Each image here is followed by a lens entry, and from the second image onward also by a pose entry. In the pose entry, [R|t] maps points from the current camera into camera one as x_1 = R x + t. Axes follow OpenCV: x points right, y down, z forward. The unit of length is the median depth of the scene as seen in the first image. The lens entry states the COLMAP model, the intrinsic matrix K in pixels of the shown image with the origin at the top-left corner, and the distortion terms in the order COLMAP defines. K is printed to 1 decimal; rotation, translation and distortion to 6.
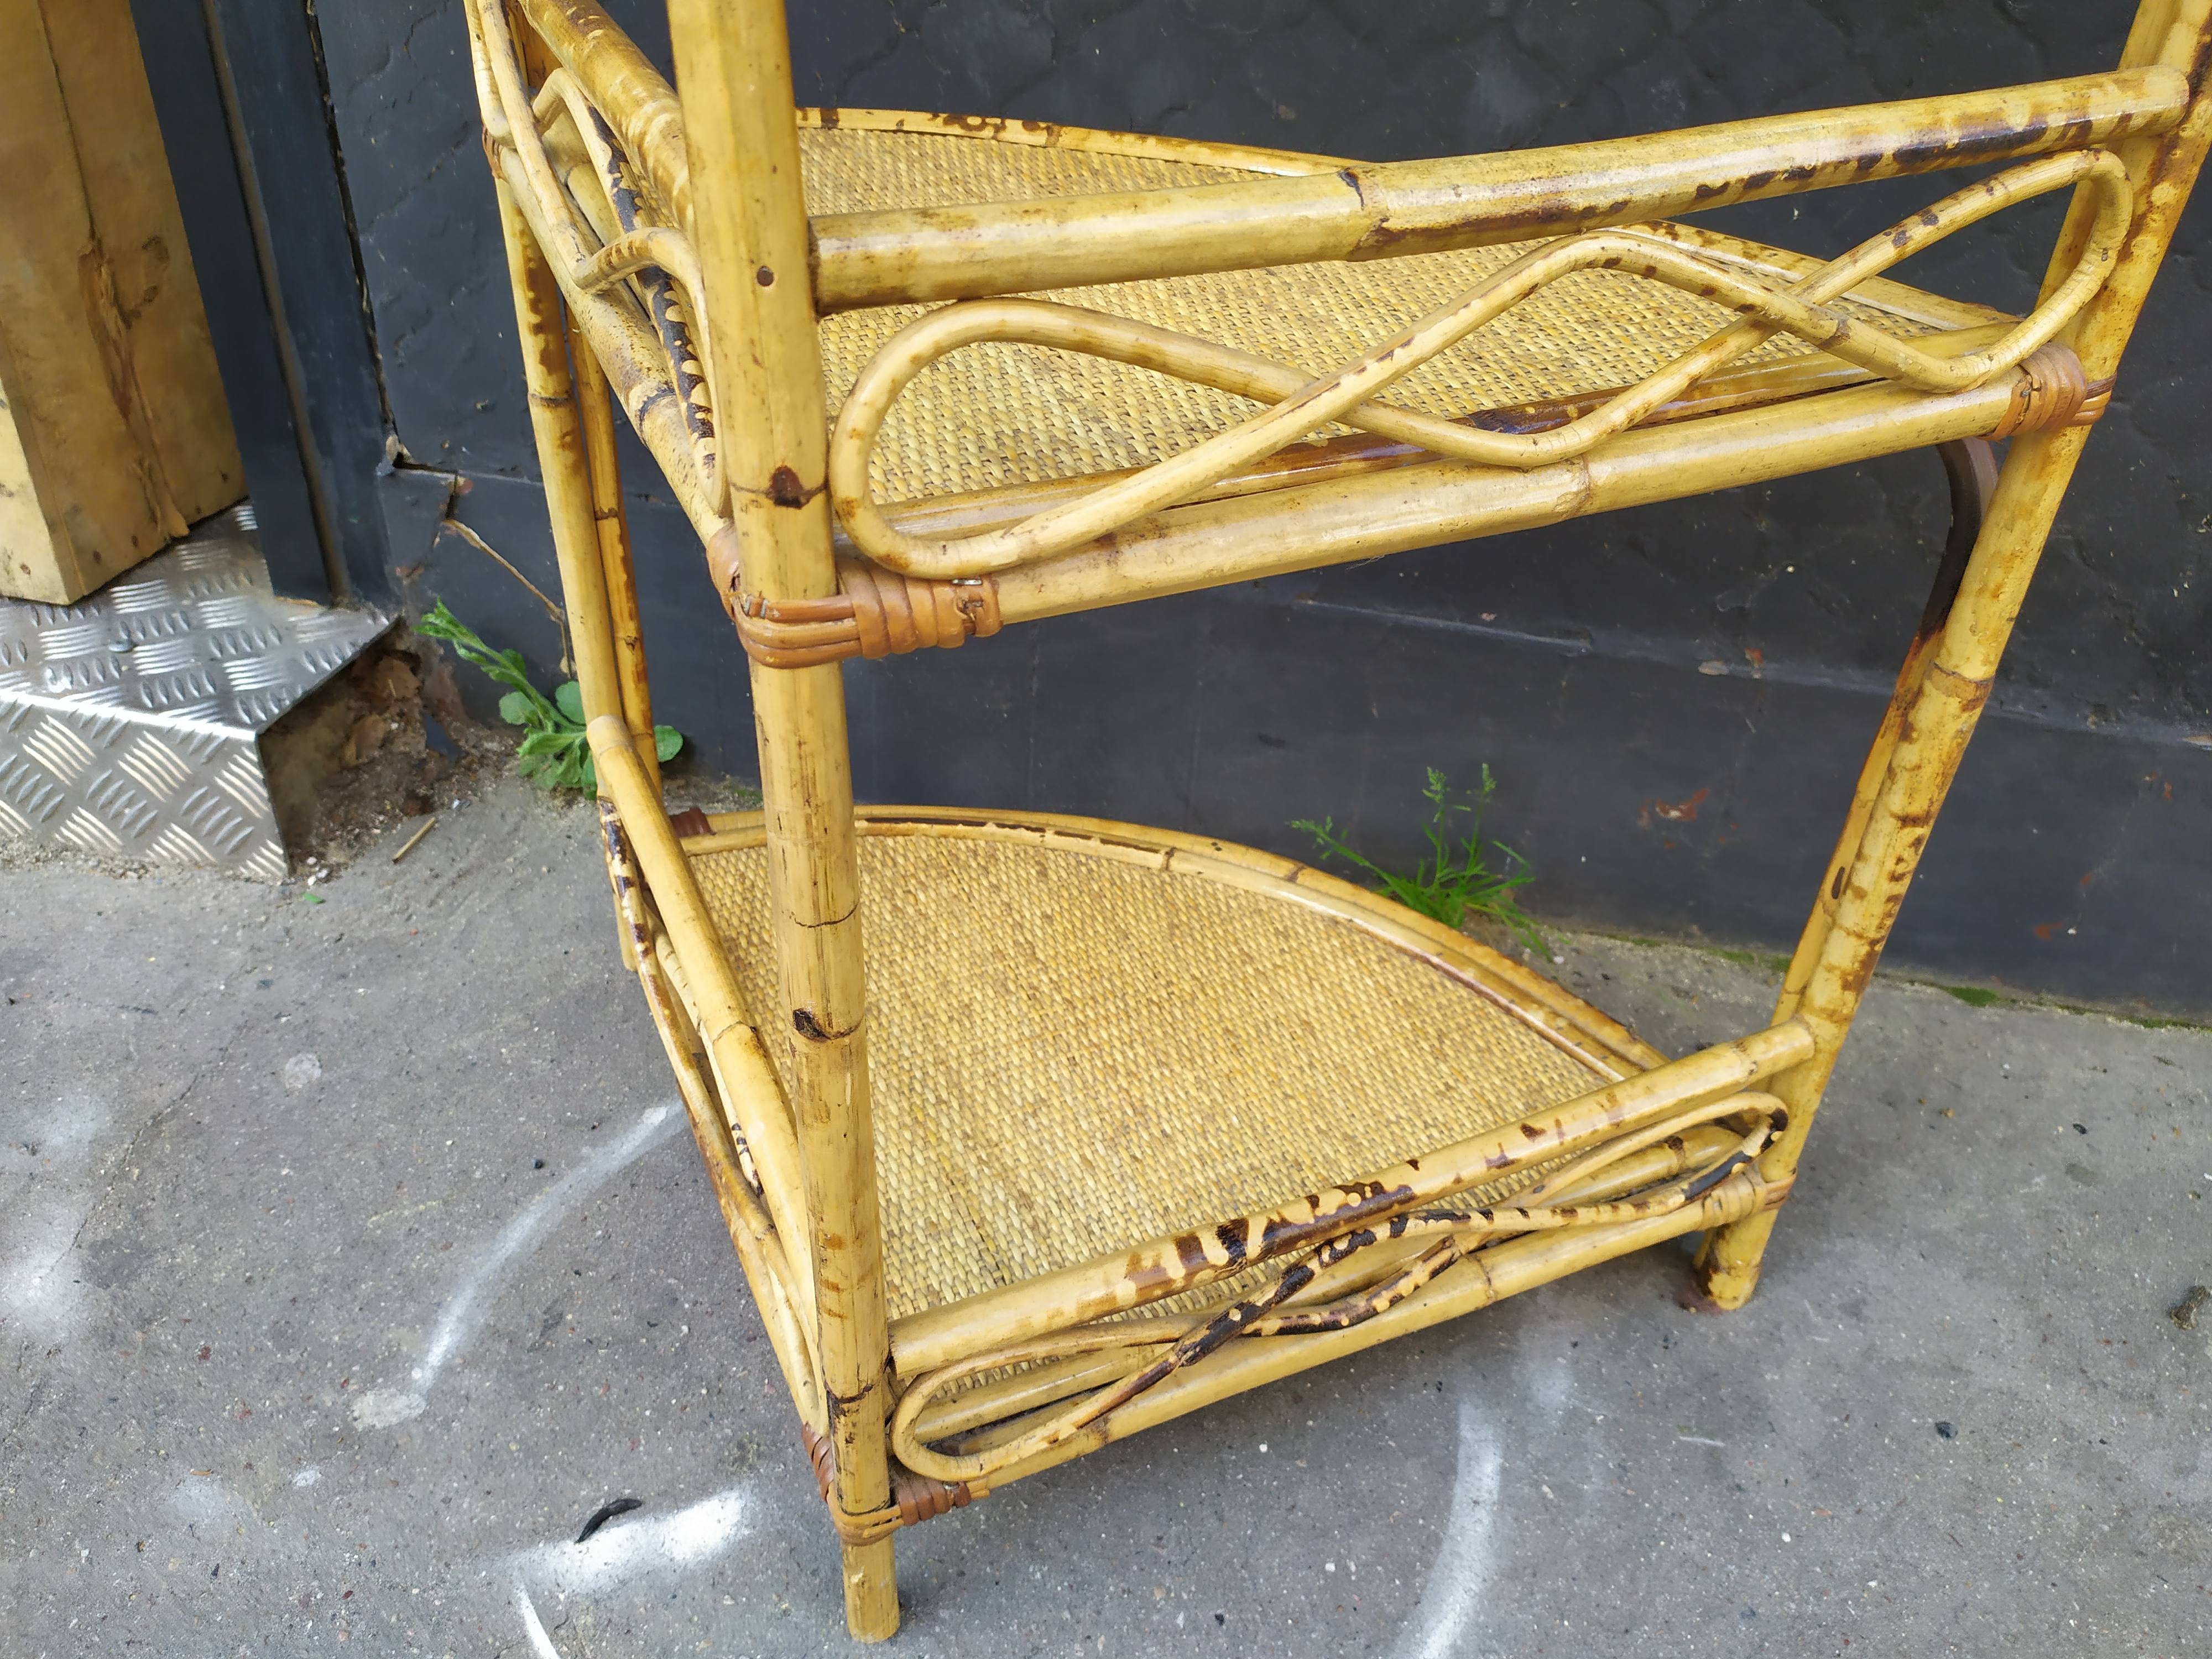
lens RADIAL K [[1739.3, 0, 1078.1], [0, 1739.3, 801.6], [0, 0, 1]] dist [0.044904, -0.049278]
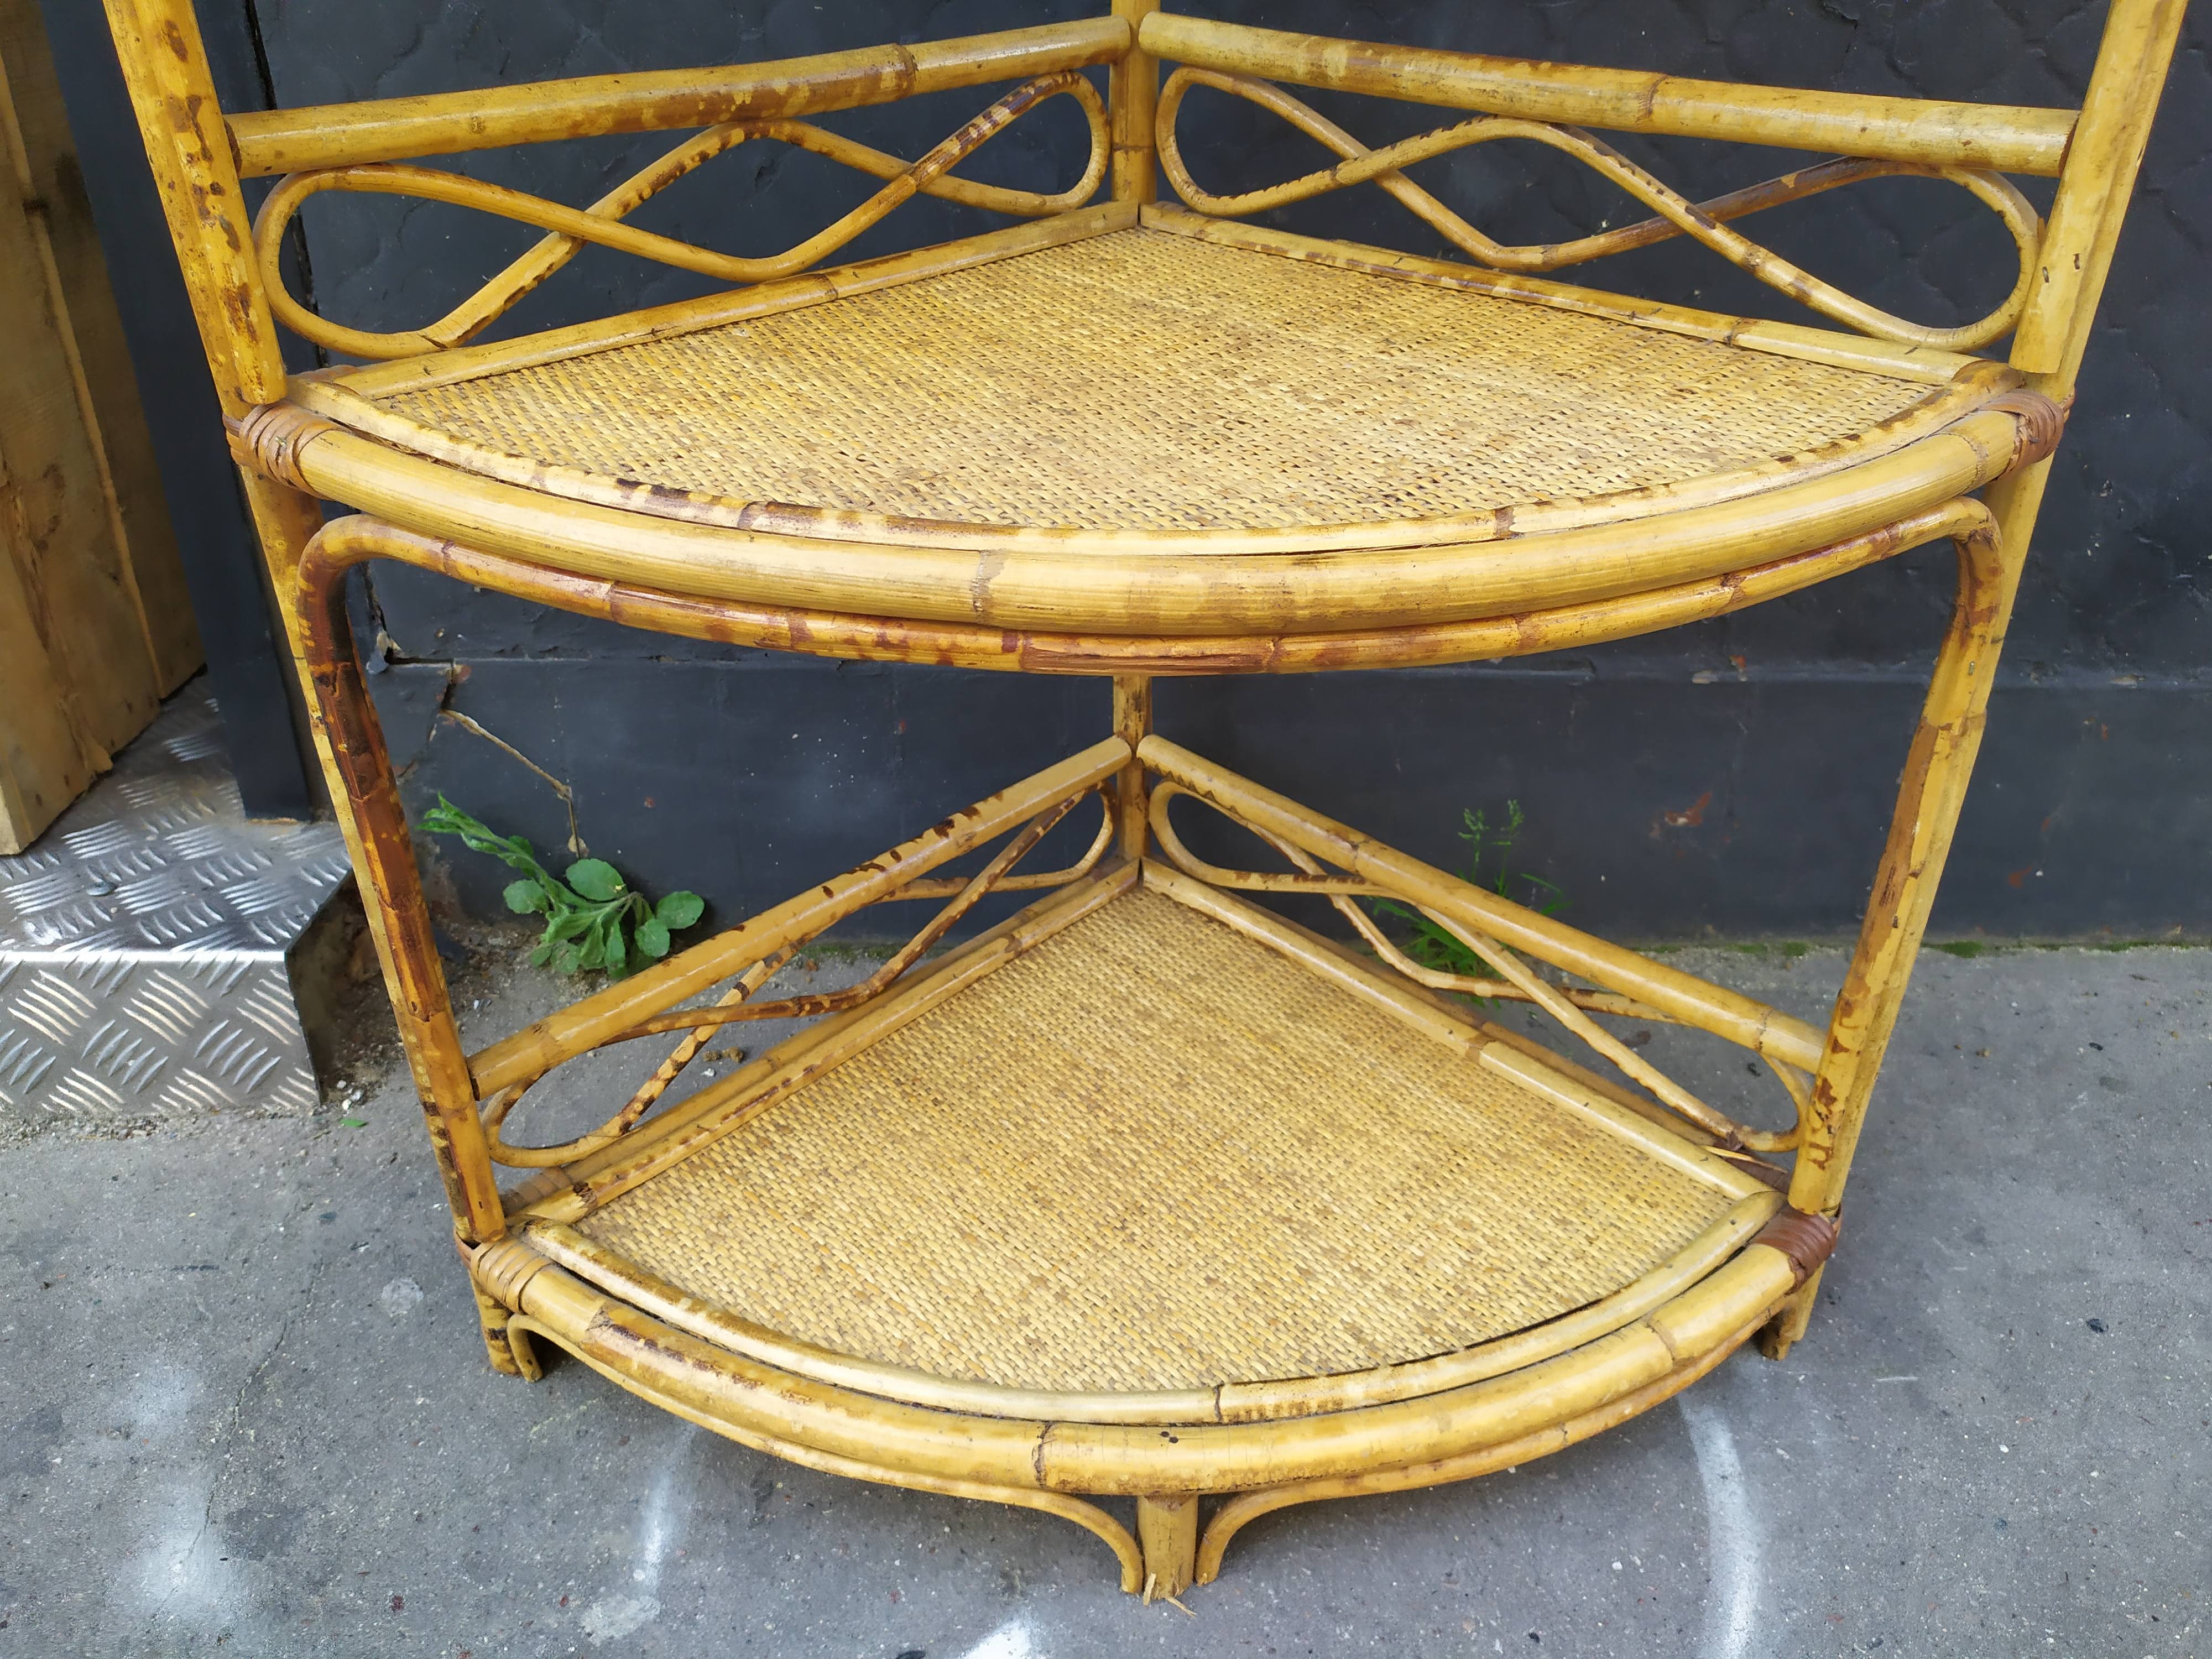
lens RADIAL K [[1739.3, 0, 1089.1], [0, 1739.3, 799.5], [0, 0, 1]] dist [0.044904, -0.049278]
pose [[0.976972, -0.142357, 0.158933, -0.220327], [0.157597, 0.983597, -0.087749, 0.037060], [-0.143834, 0.110776, 0.983382, -0.001305]]
